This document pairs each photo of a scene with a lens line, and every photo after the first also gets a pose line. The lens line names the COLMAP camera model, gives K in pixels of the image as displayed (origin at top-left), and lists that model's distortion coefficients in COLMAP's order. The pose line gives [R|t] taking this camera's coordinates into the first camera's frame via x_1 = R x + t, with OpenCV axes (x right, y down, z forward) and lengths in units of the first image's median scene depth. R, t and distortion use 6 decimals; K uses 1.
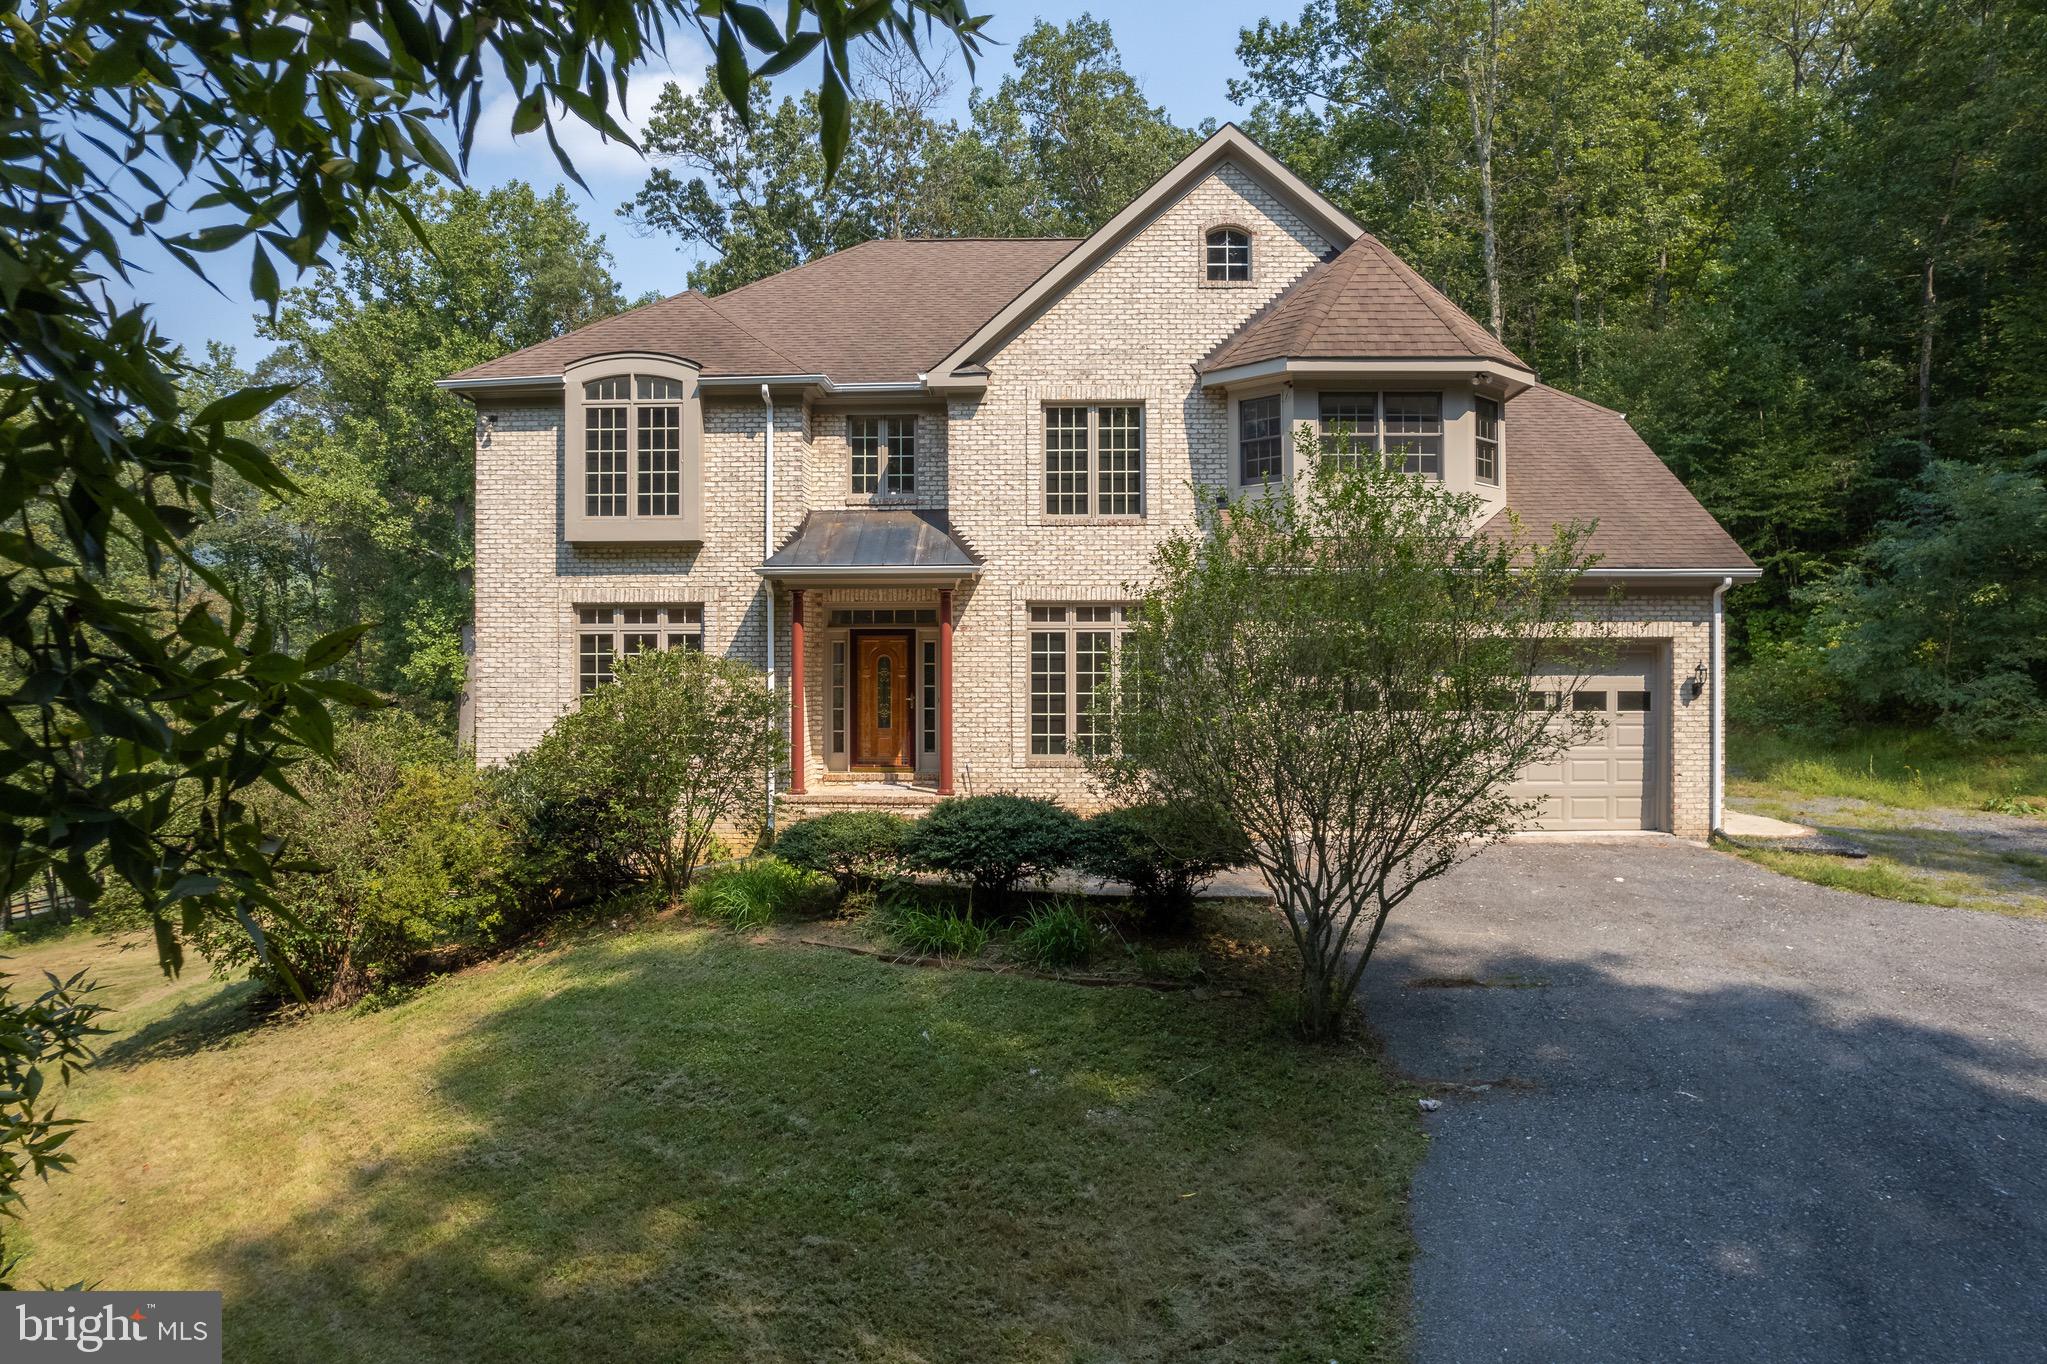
lens RADIAL K [[1292.5, 0, 1023.5], [0, 1292.5, 682.0], [0, 0, 1]] dist [-0.031036, -0.002393]
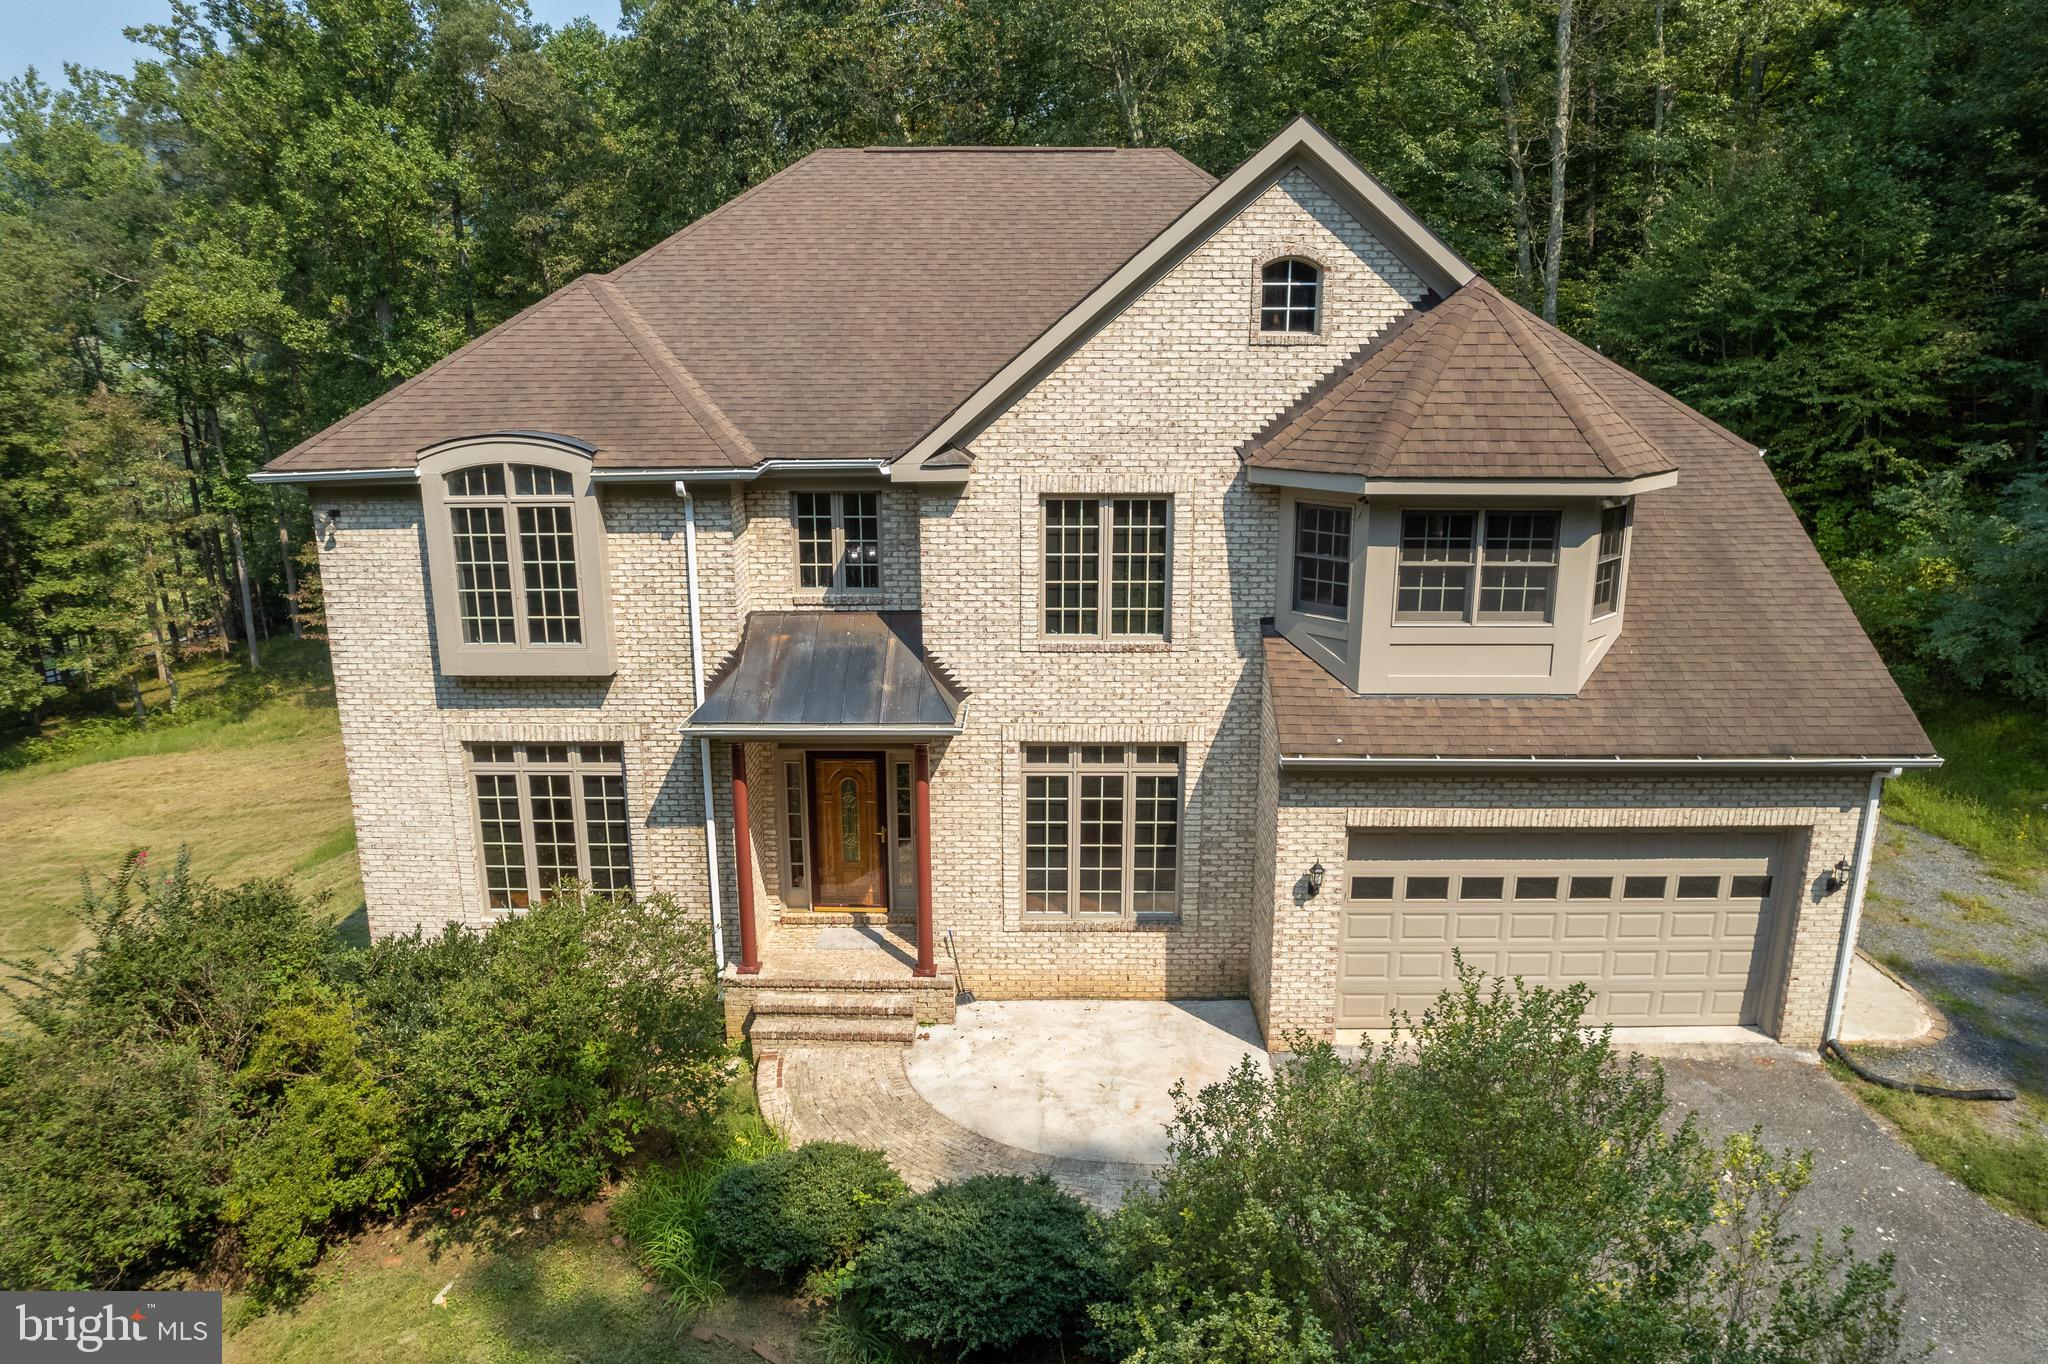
lens RADIAL K [[1295.2, 0, 1023.3], [0, 1295.2, 717.2], [0, 0, 1]] dist [-0.060185, 0.057528]
pose [[0.999929, -0.002586, 0.011613, -0.005341], [-0.000358, 0.969111, 0.246624, -0.277513], [-0.011892, -0.246611, 0.969042, 0.216629]]
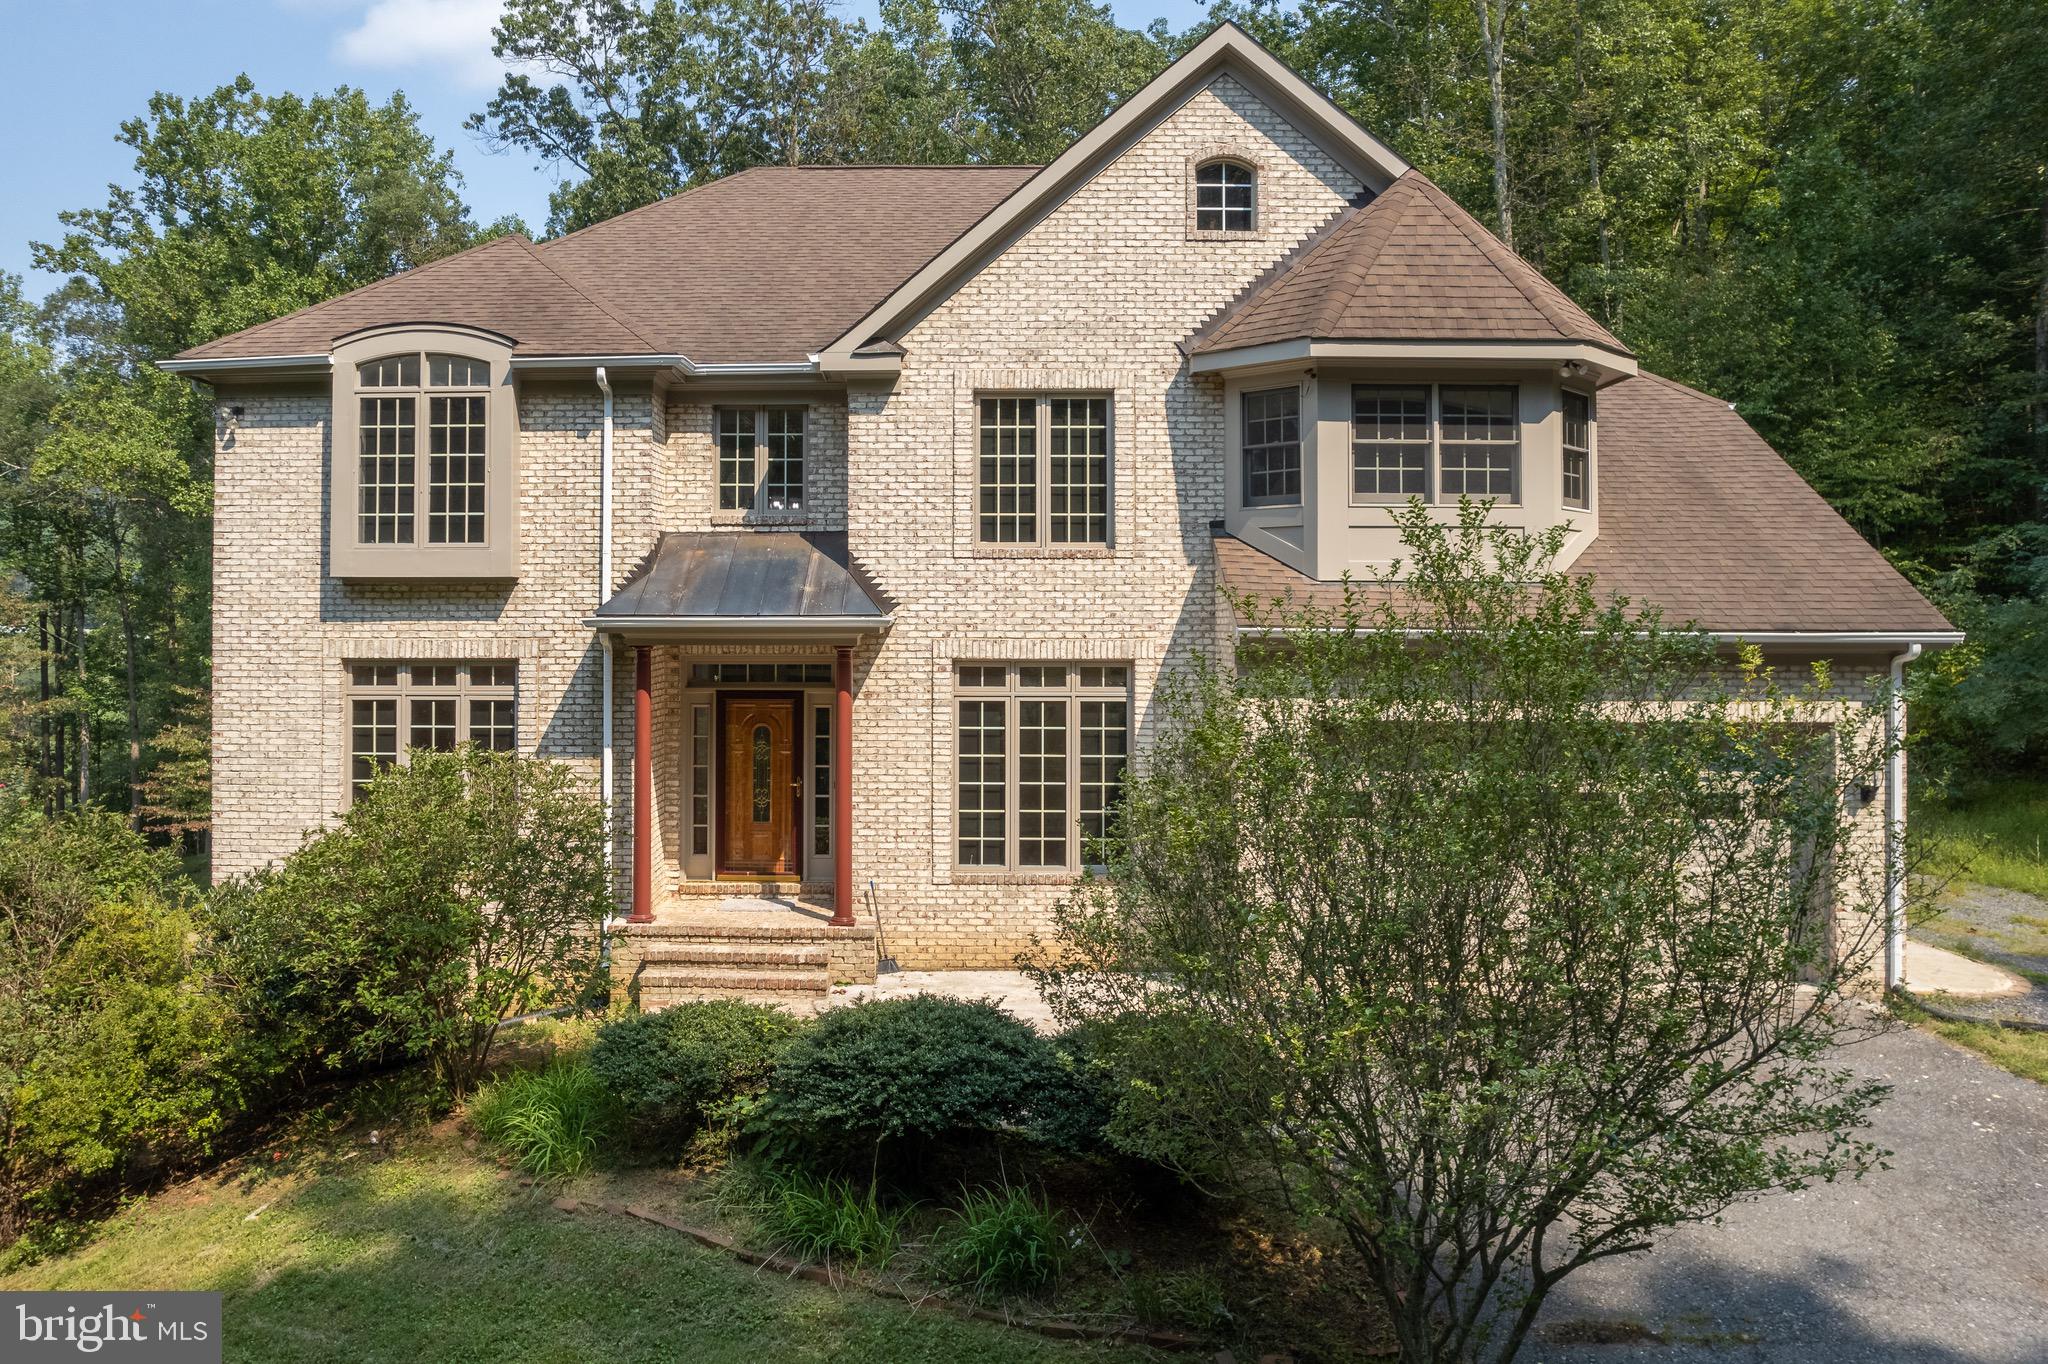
lens RADIAL K [[1452.7, 0, 945.8], [0, 1452.7, 627.6], [0, 0, 1]] dist [-0.057503, 0.051301]
pose [[0.999979, 0.003803, 0.005203, -0.006163], [-0.003731, 0.999898, -0.013766, -0.069388], [-0.005255, 0.013747, 0.999892, 0.167300]]
